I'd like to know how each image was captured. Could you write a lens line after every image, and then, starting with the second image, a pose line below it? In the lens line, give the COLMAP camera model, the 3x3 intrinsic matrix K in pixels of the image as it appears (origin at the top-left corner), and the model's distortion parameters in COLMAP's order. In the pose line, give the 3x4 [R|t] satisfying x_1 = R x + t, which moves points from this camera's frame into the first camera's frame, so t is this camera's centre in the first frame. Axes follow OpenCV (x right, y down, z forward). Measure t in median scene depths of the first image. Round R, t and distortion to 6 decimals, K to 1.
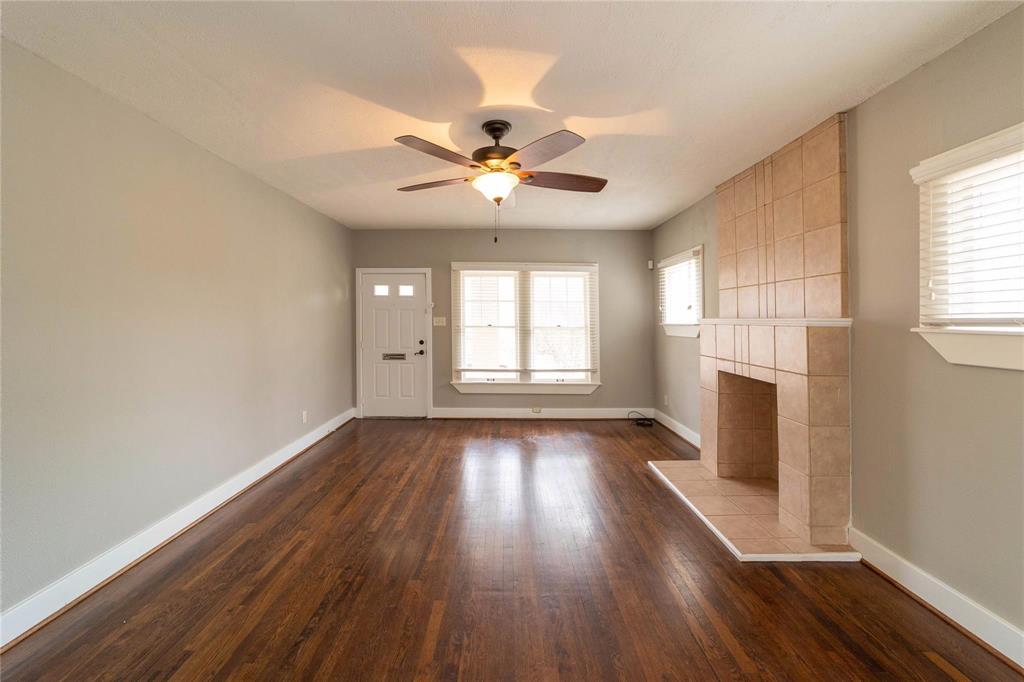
lens RADIAL K [[388.9, 0, 511.1], [0, 388.9, 322.5], [0, 0, 1]] dist [0.000051, 0.000028]
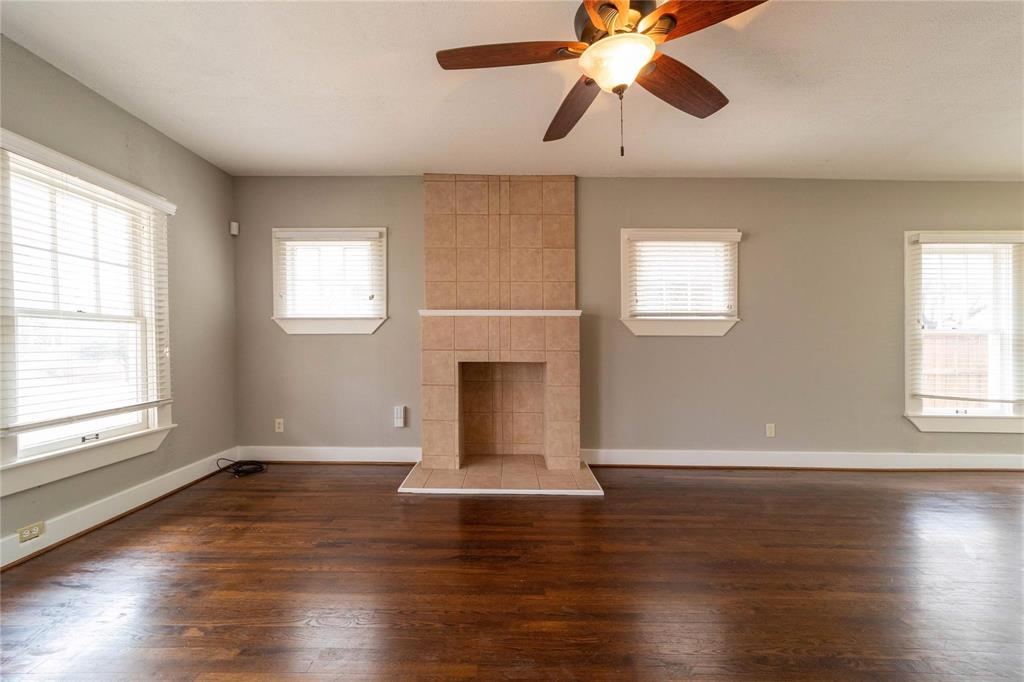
lens RADIAL K [[398.7, 0, 516.5], [0, 398.7, 342.7], [0, 0, 1]] dist [-0.001430, -0.000068]
pose [[0.021330, -0.006479, 0.999751, -0.407673], [0.003919, 0.999972, 0.006397, 0.055737], [-0.999765, 0.003782, 0.021355, 0.691973]]
